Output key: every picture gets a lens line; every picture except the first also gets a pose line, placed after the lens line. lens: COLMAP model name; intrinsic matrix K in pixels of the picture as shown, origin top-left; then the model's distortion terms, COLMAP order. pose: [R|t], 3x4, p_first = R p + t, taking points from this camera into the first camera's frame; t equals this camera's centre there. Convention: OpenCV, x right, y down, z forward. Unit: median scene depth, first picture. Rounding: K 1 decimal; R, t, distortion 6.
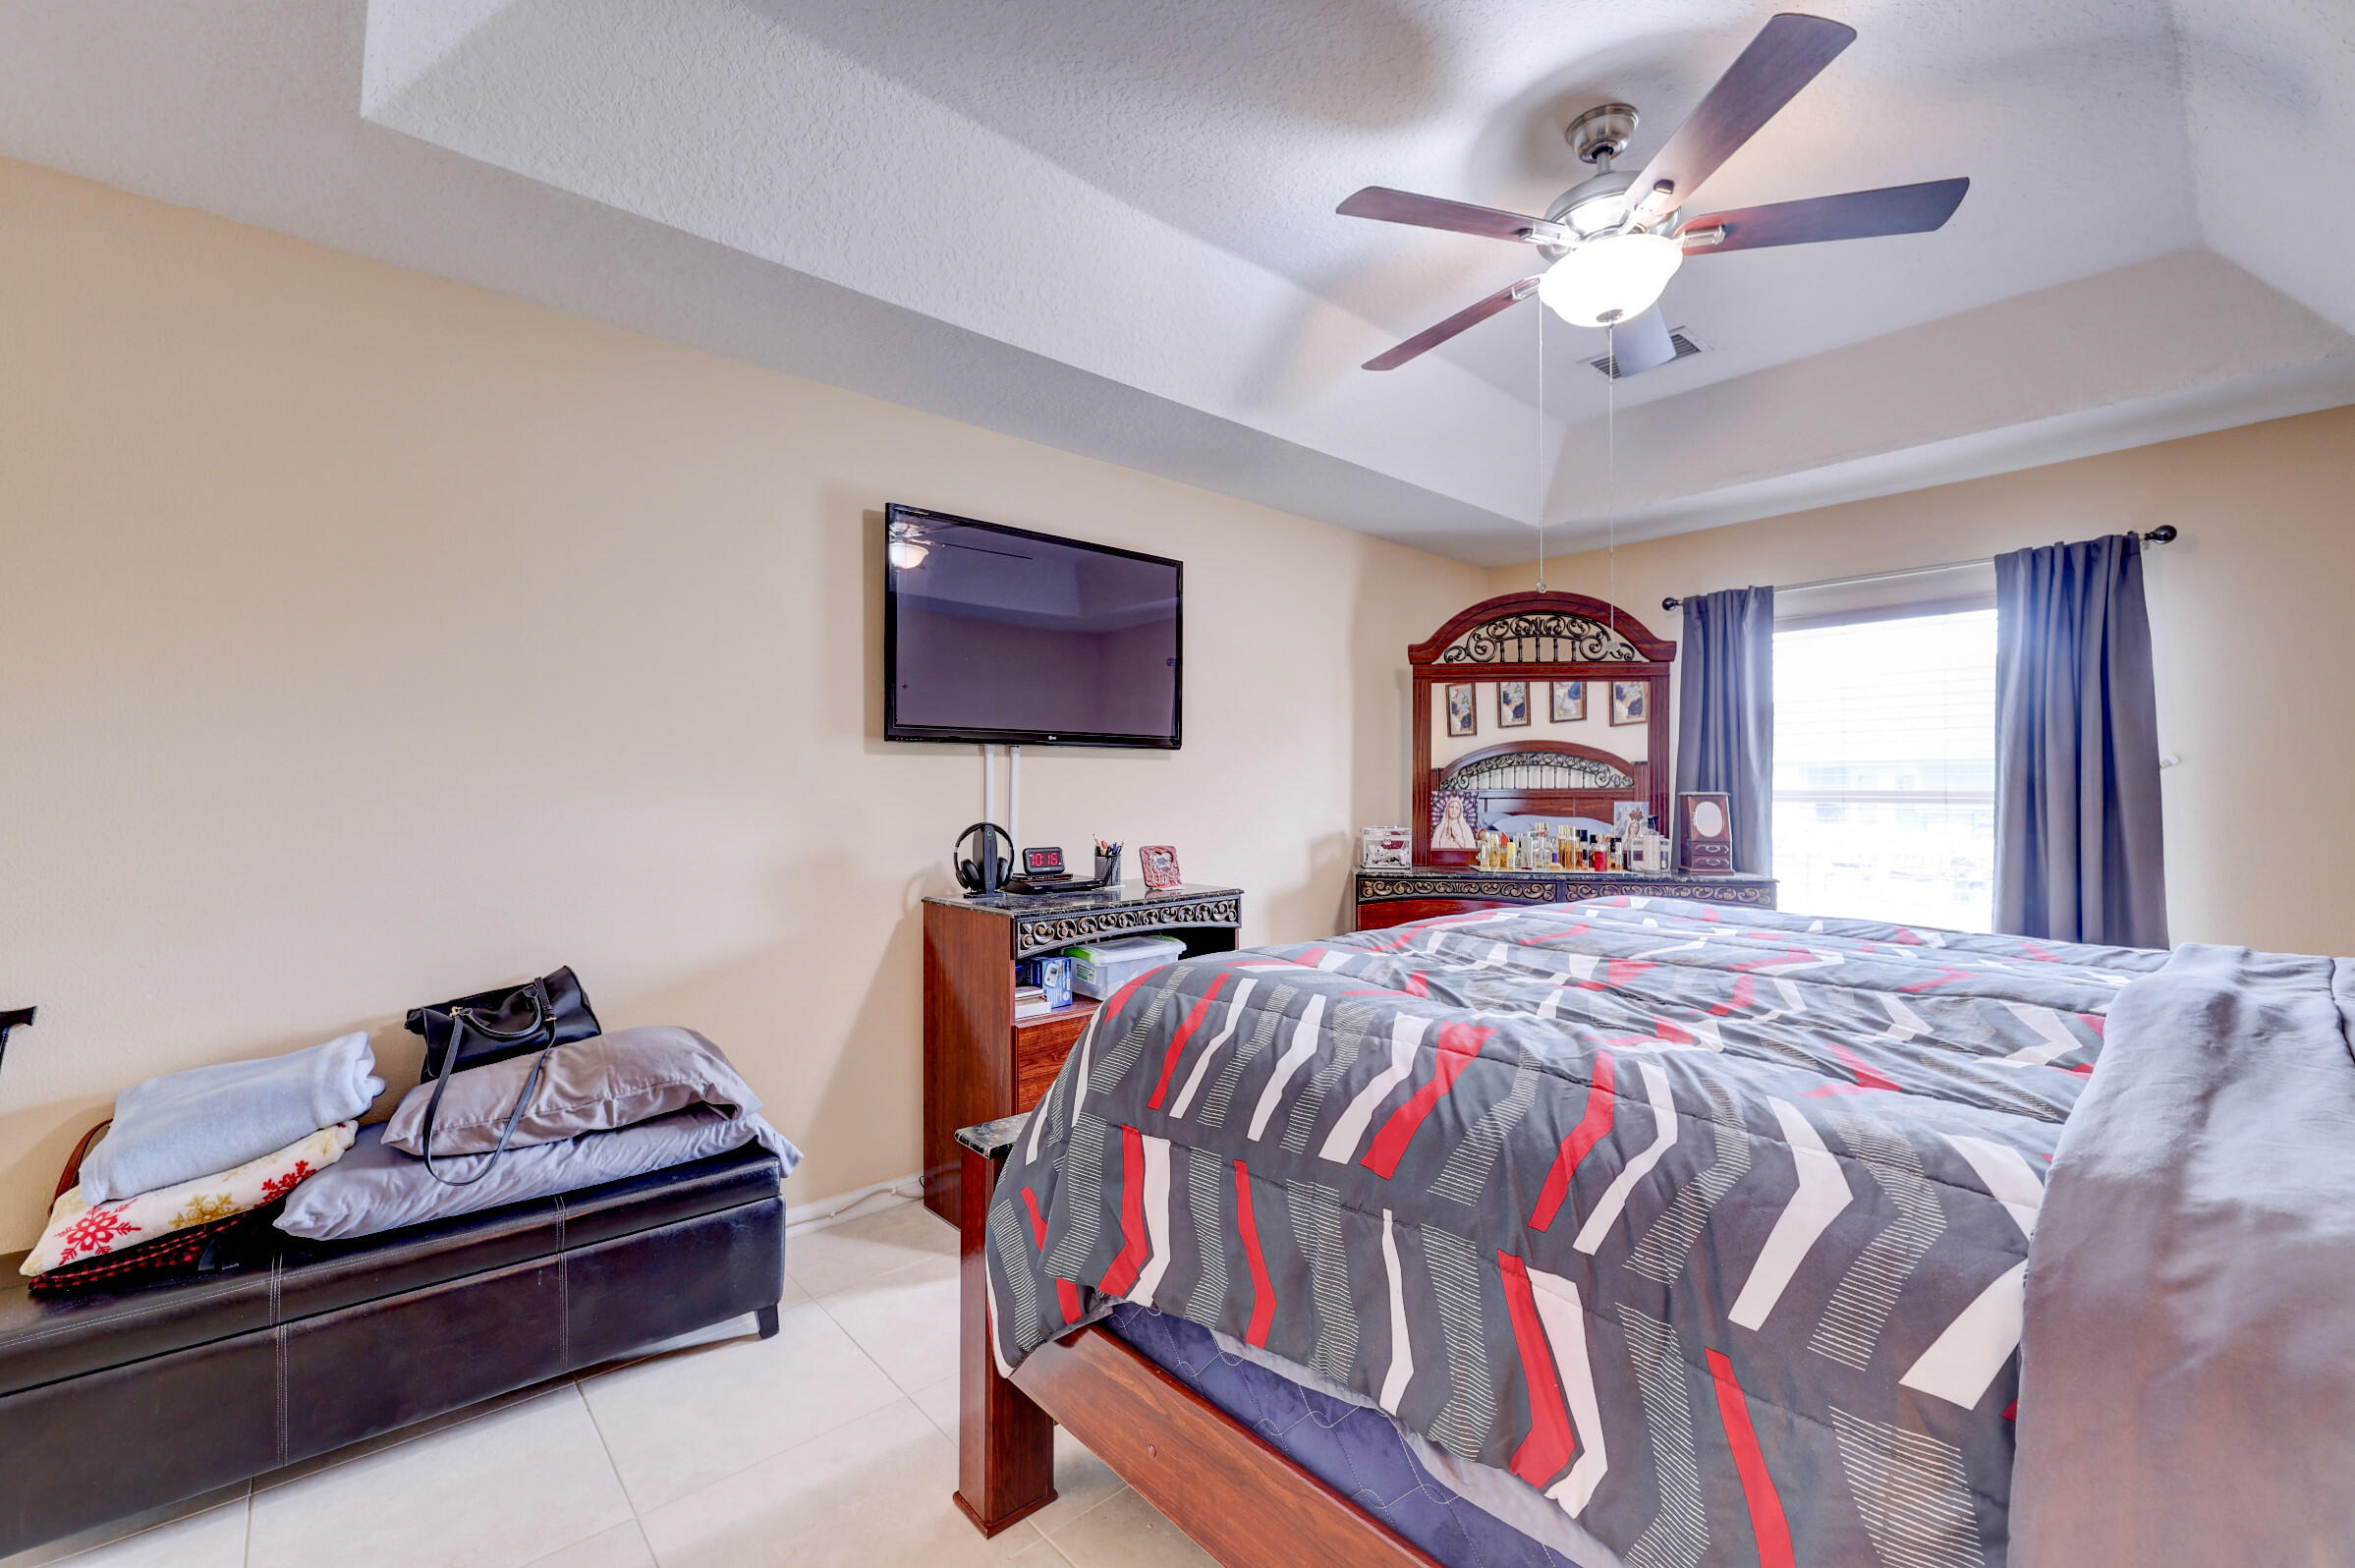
lens RADIAL K [[980.7, 0, 1162.5], [0, 980.7, 783.3], [0, 0, 1]] dist [0.000986, 0.000003]
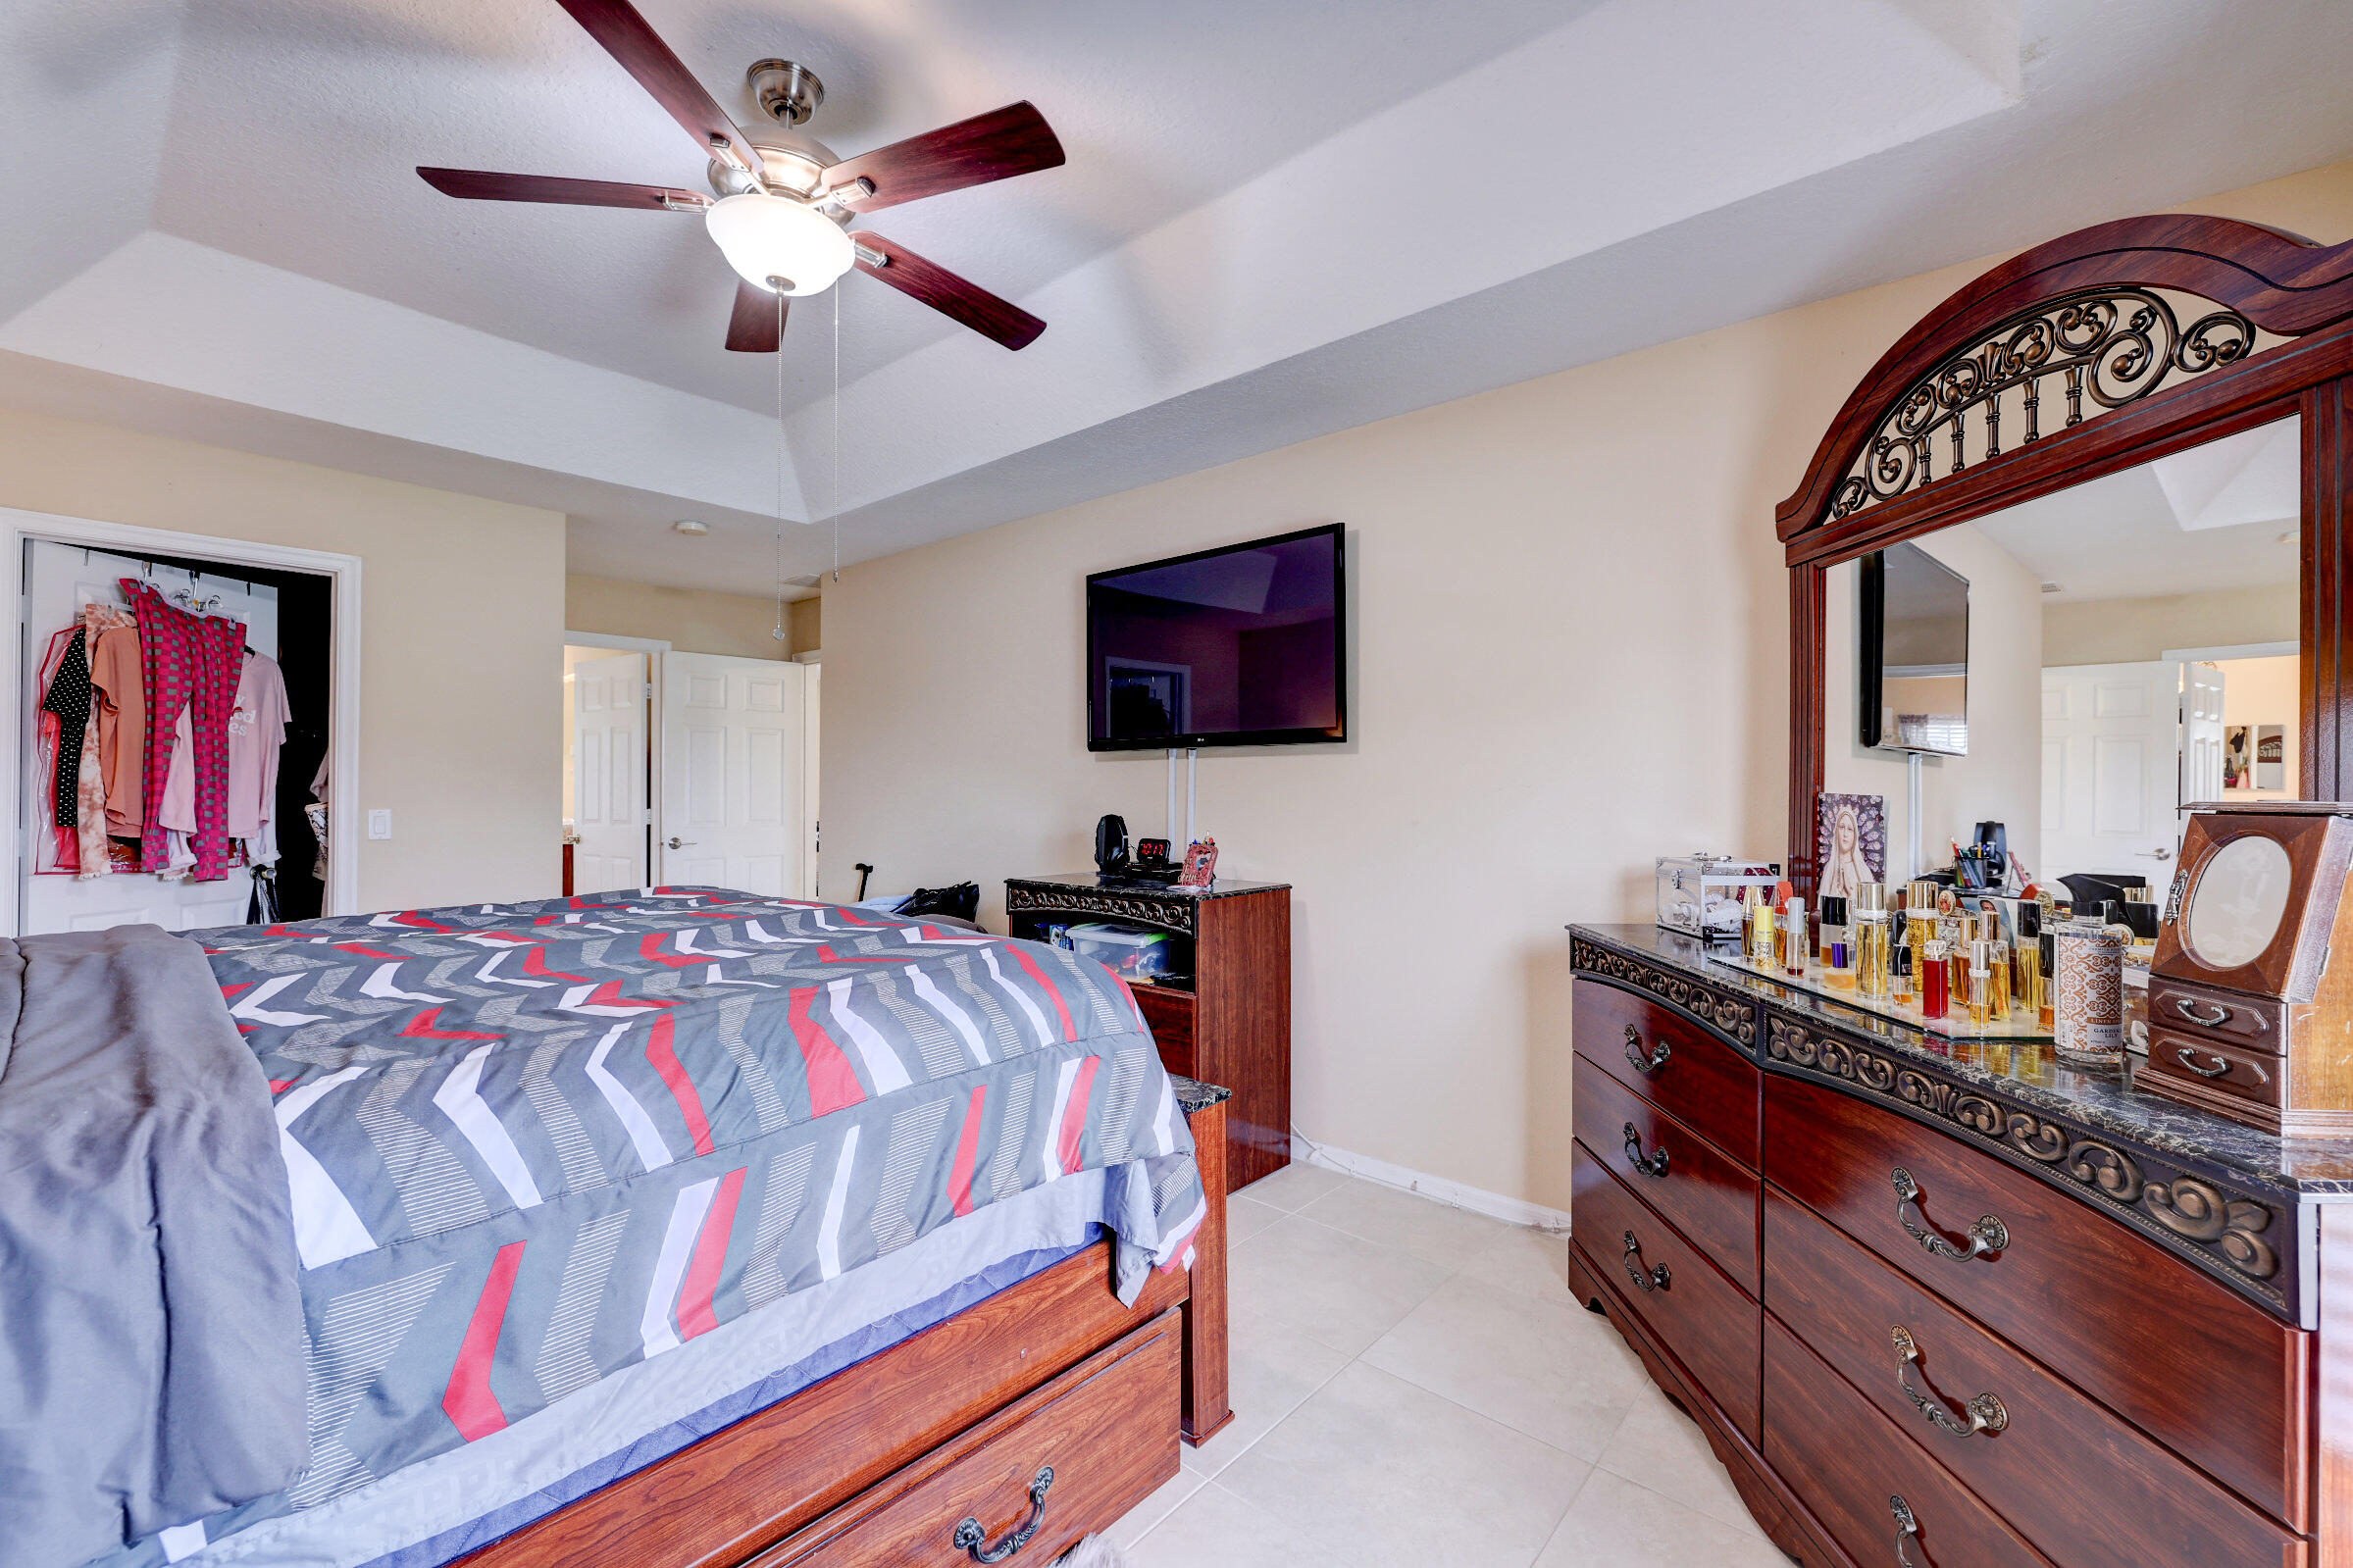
lens RADIAL K [[961.6, 0, 1133.2], [0, 961.6, 785.7], [0, 0, 1]] dist [-0.000147, -0.000166]
pose [[0.110245, -0.001689, -0.993903, 0.729102], [0.001505, 0.999998, -0.001533, 0.004910], [0.993903, -0.001327, 0.110247, 0.628506]]
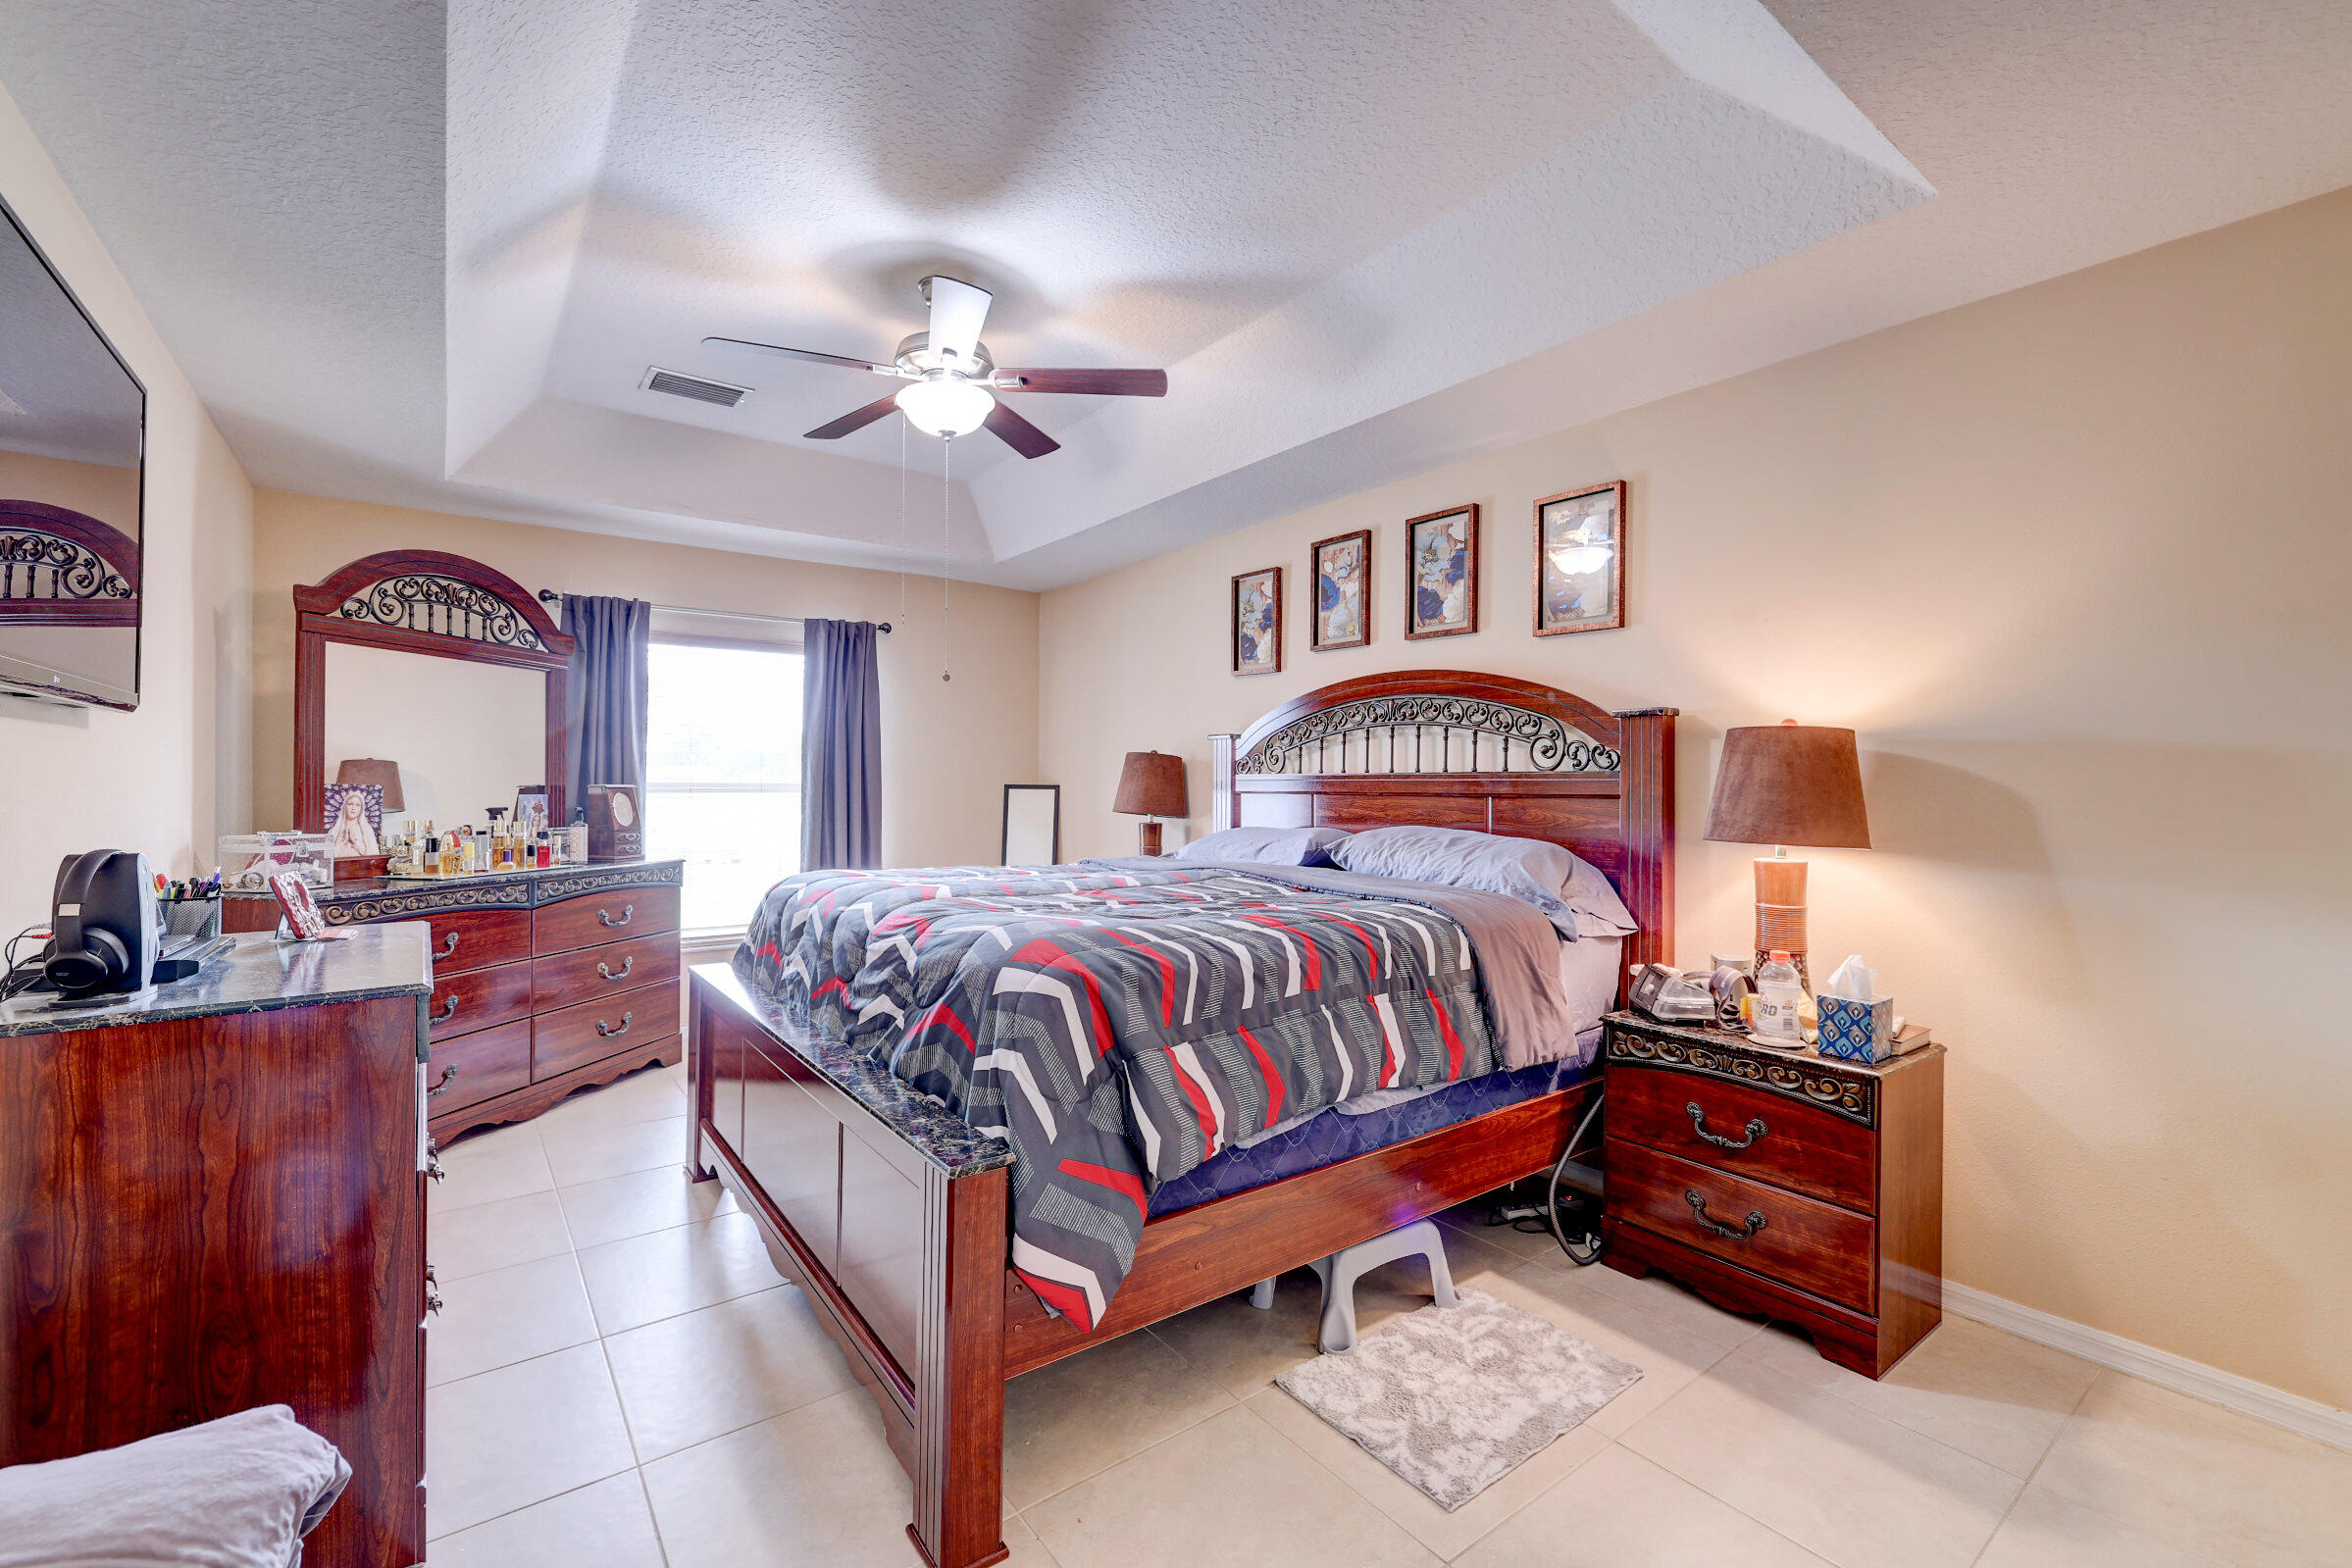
lens RADIAL K [[979.4, 0, 1161.1], [0, 979.4, 783.3], [0, 0, 1]] dist [0.000986, 0.000003]
pose [[0.071001, -0.001088, 0.997476, -0.444237], [-0.008244, 0.999965, 0.001677, 0.001015], [-0.997442, -0.008342, 0.070990, 0.311155]]
